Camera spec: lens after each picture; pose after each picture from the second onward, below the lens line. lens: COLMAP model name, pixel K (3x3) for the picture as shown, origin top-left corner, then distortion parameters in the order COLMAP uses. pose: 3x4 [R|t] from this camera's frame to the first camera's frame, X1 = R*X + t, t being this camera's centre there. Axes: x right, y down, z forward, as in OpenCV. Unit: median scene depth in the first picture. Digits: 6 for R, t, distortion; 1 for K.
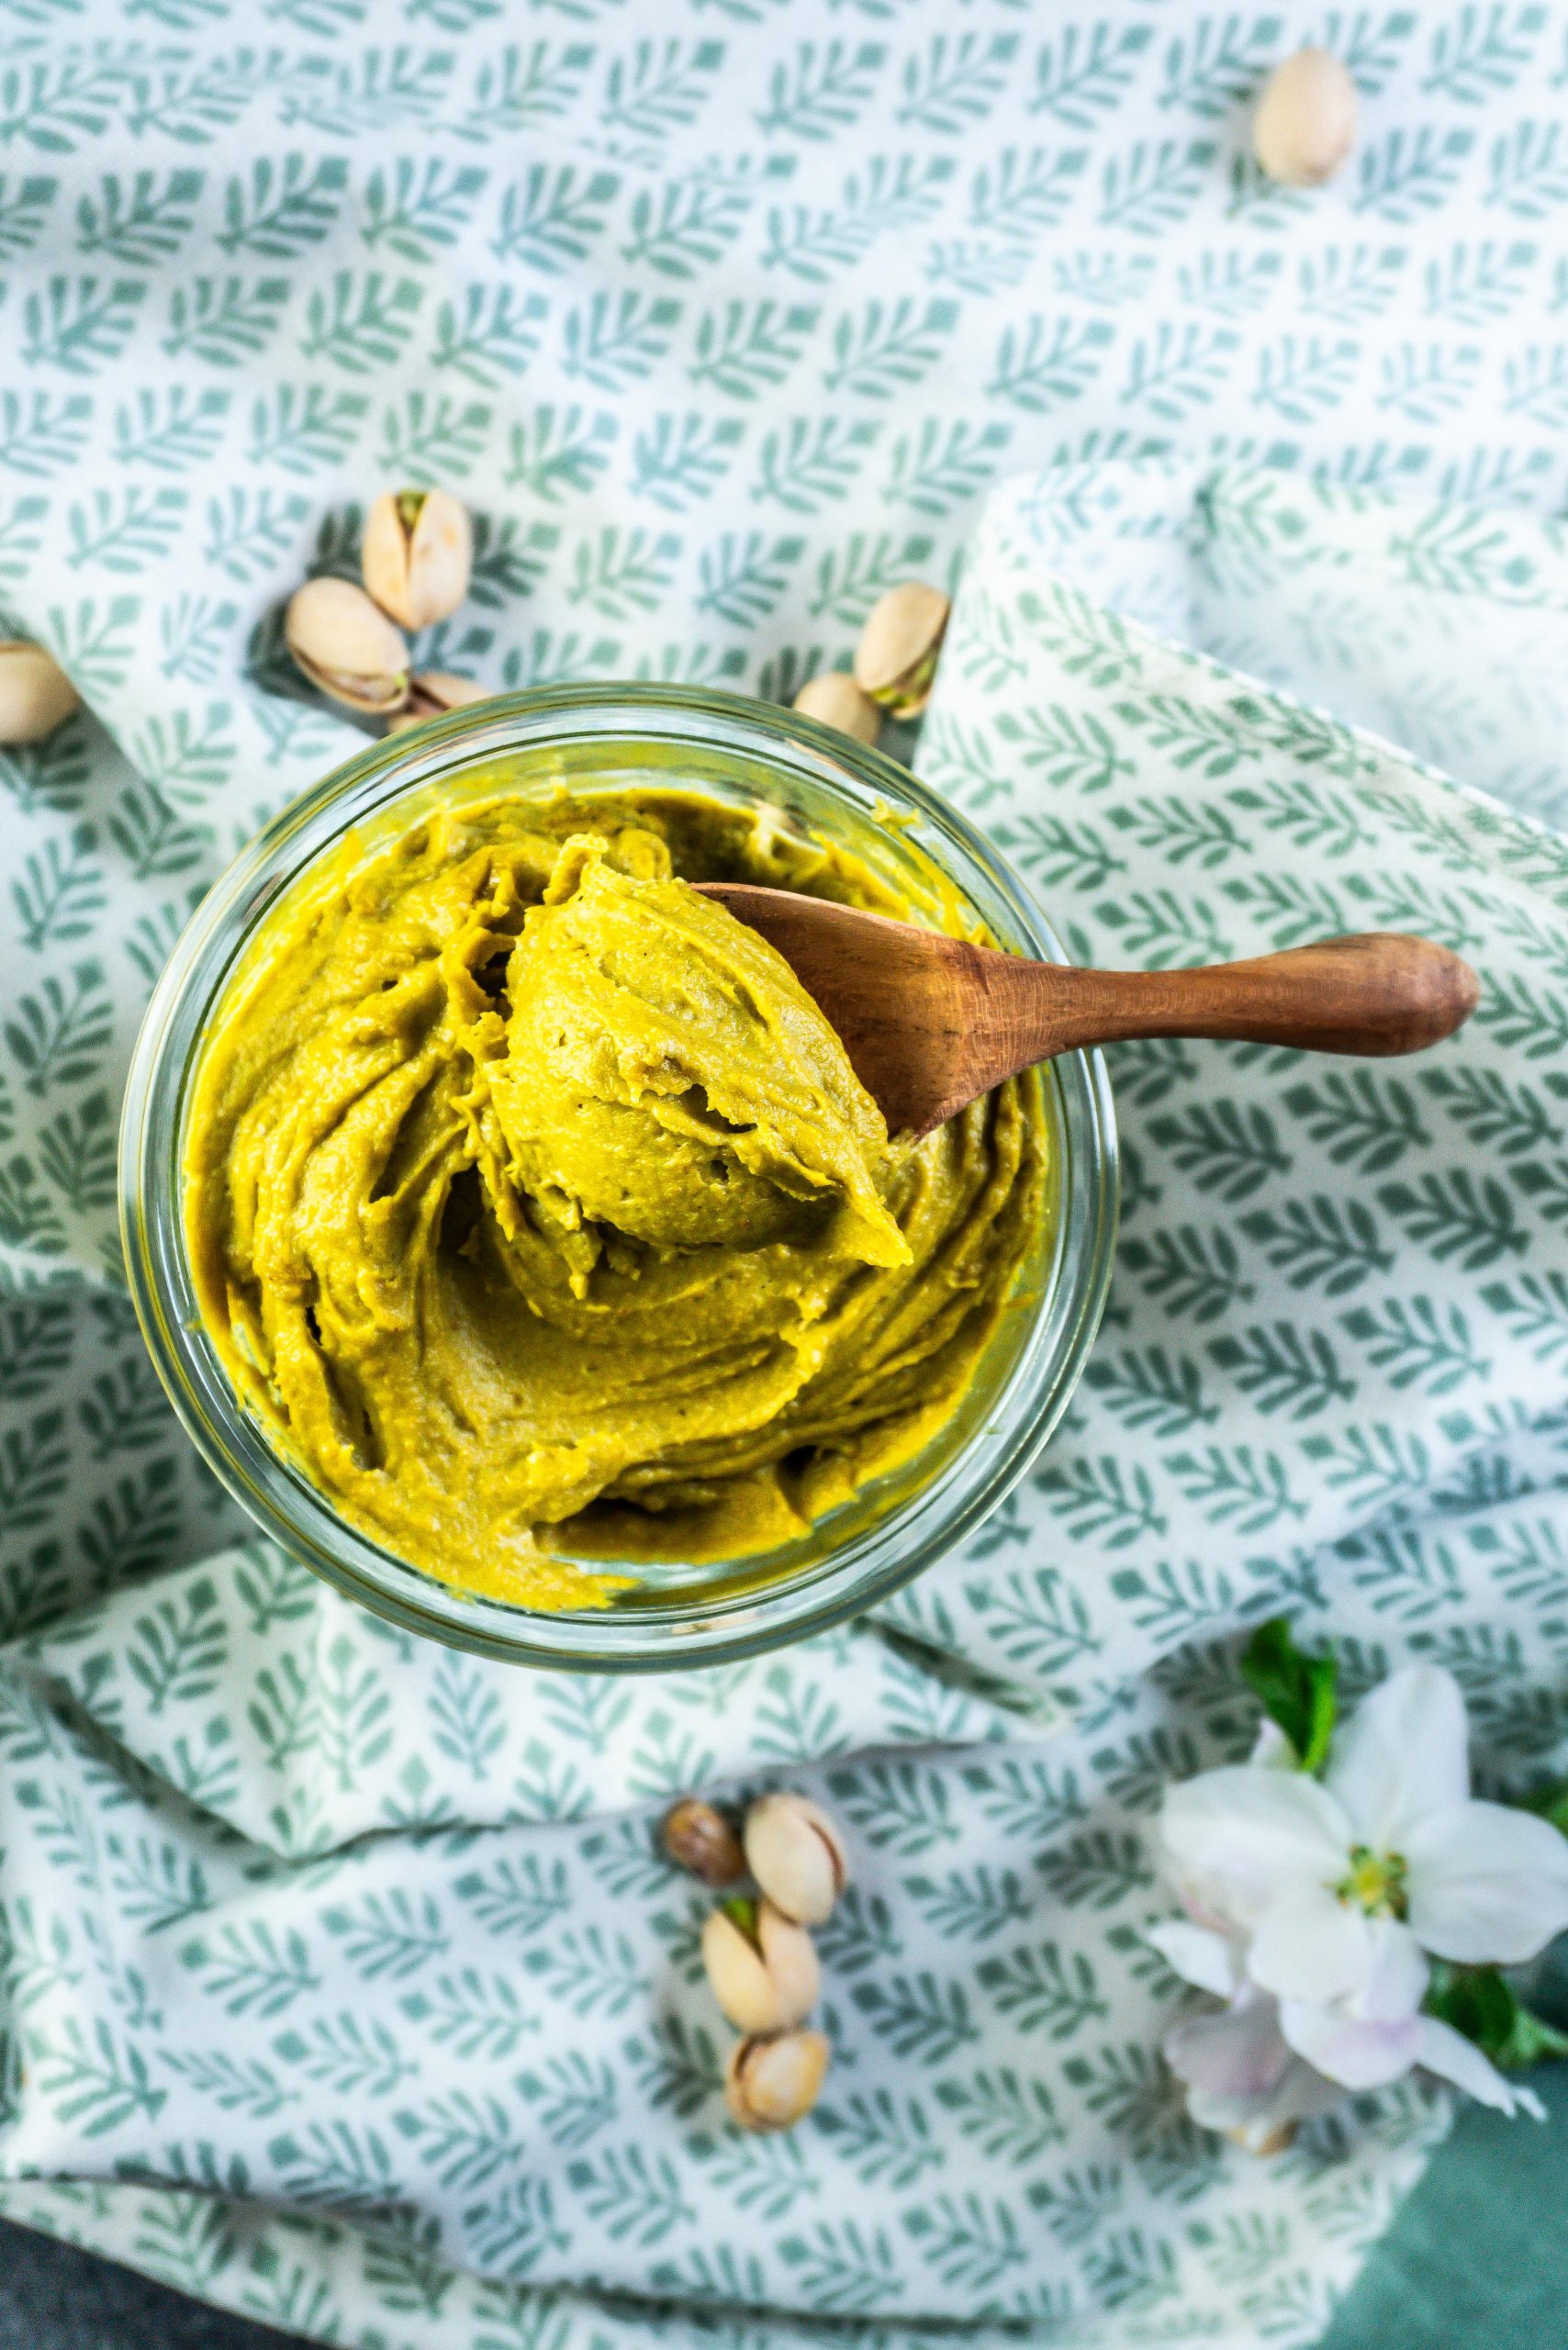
lens RADIAL K [[2893.2, 0, 768.3], [0, 2893.2, 1194.1], [0, 0, 1]] dist [0.082391, 0.000000]
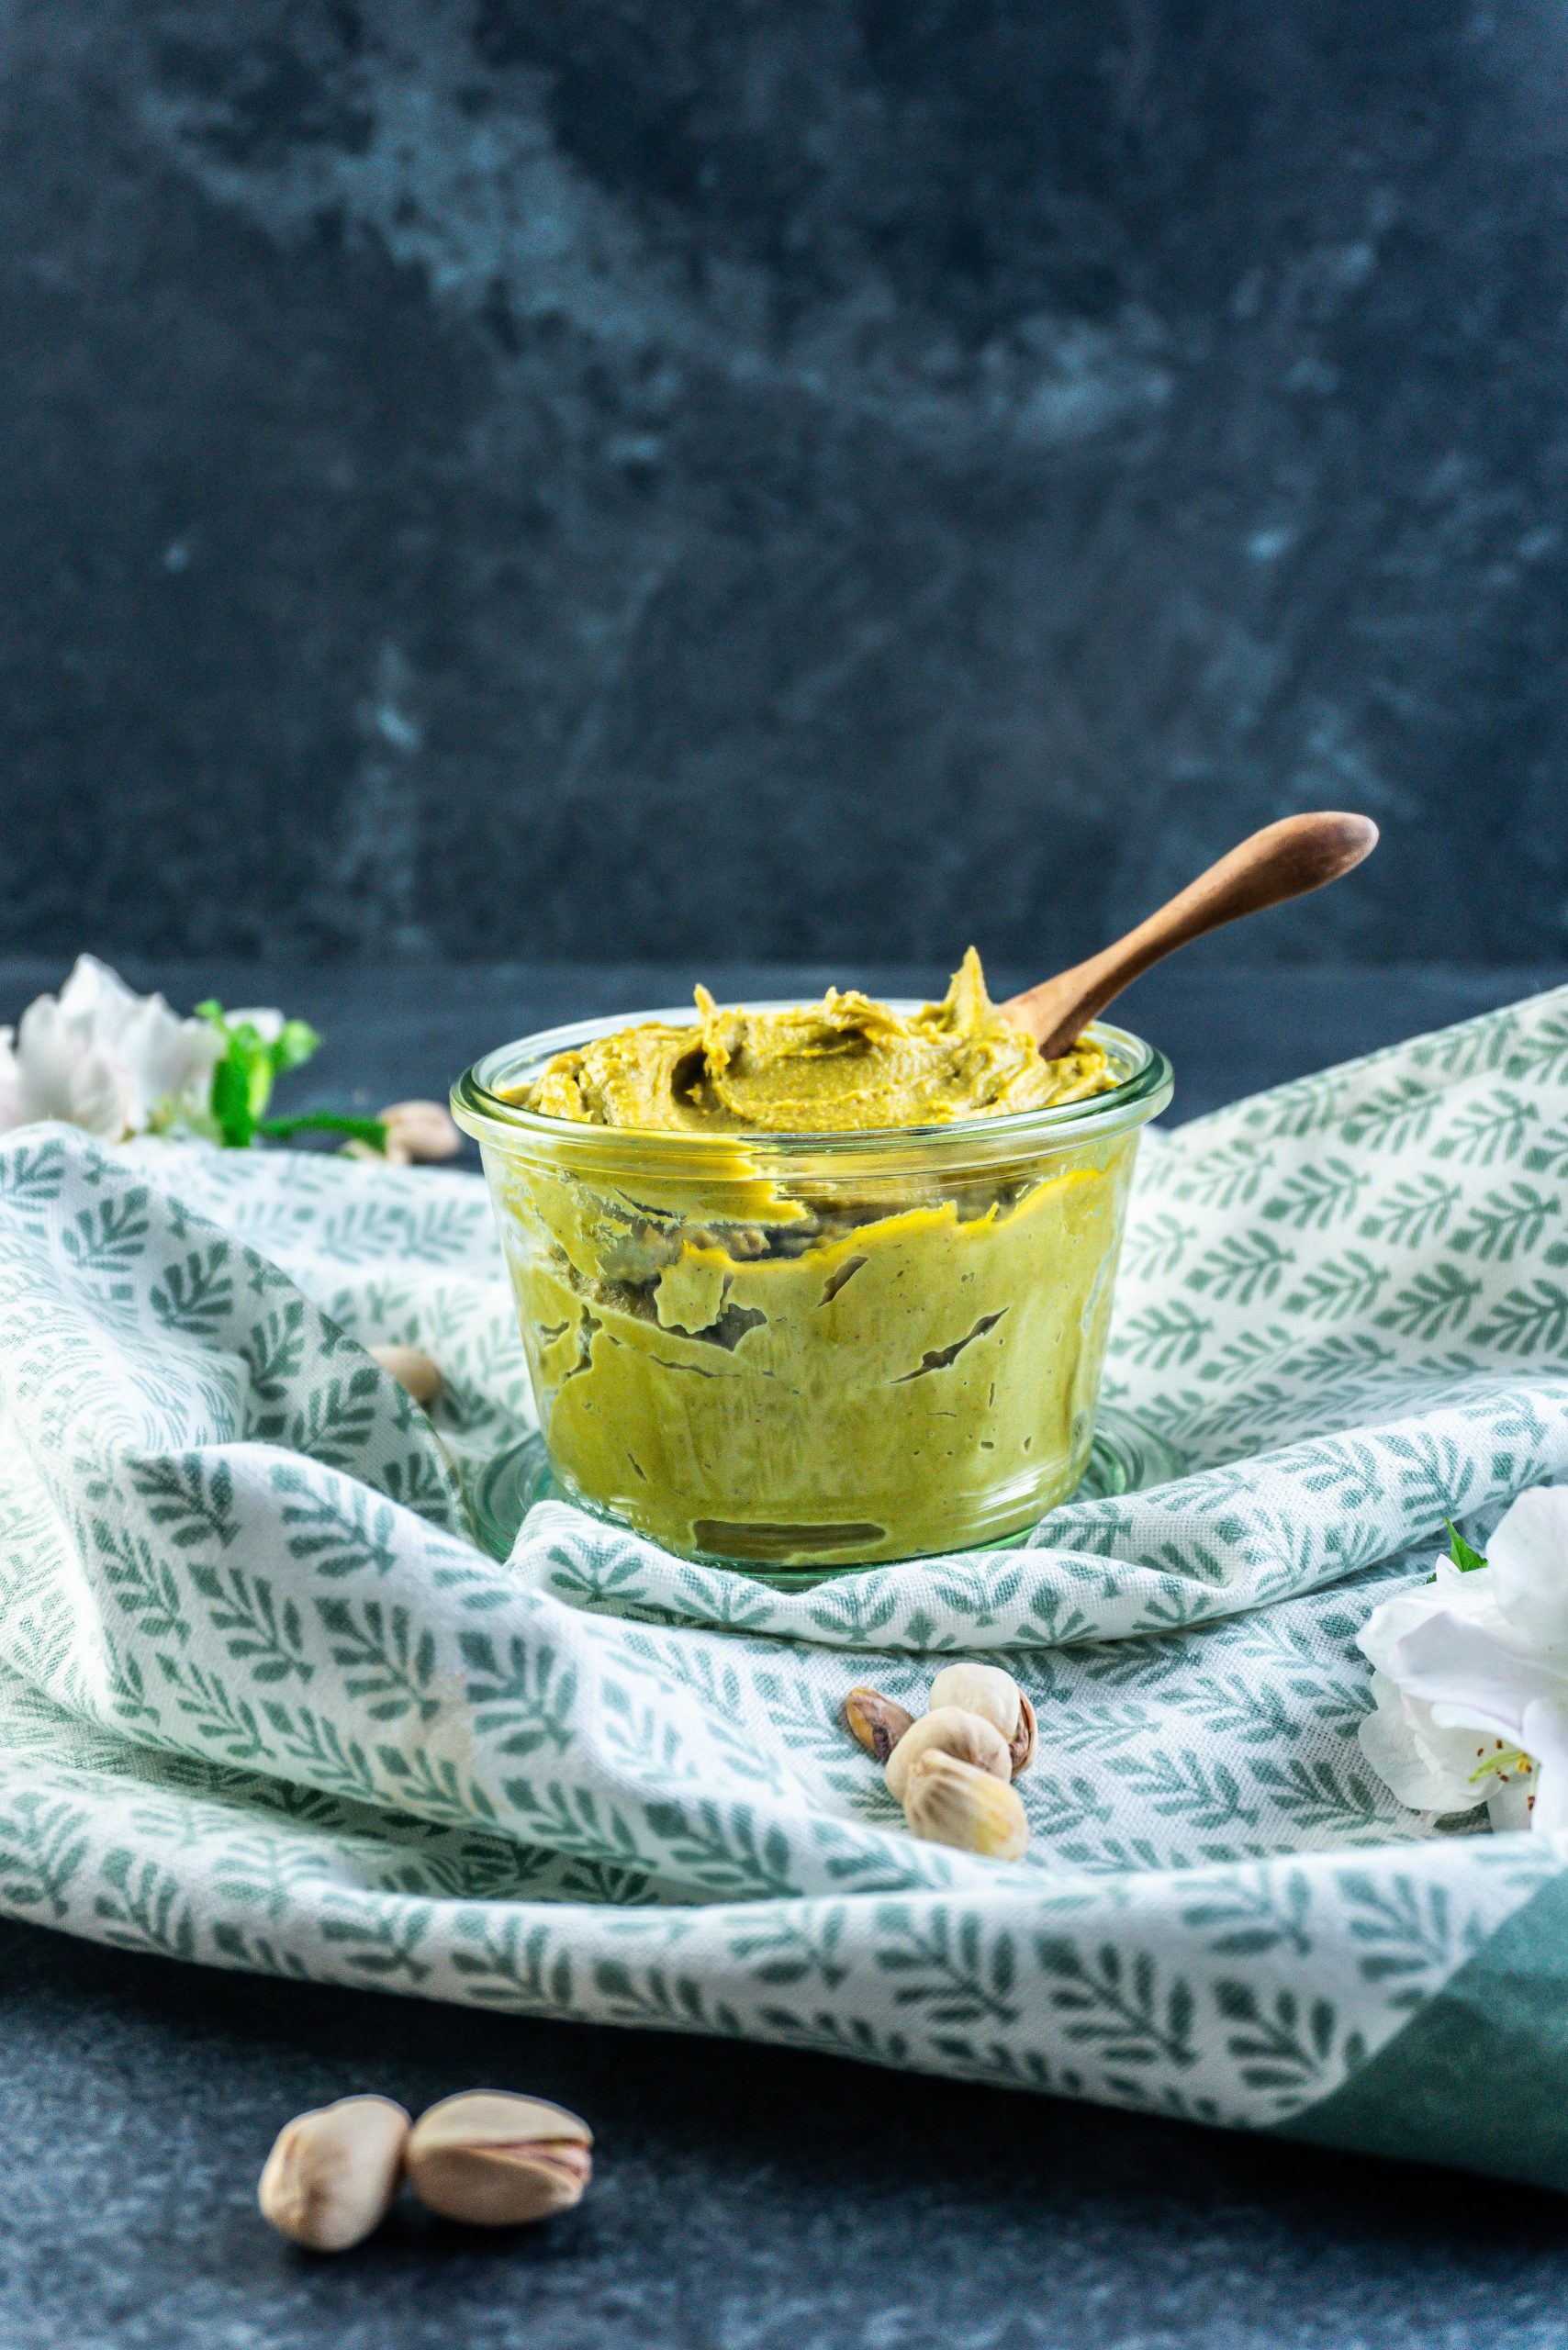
lens RADIAL K [[2966.5, 0, 787.4], [0, 2966.5, 1182.7], [0, 0, 1]] dist [0.033705, 0.000000]
pose [[0.994946, -0.079555, -0.061260, 0.019878], [-0.045800, 0.183360, -0.981978, 1.179474], [0.089354, 0.979821, 0.178790, 0.674771]]
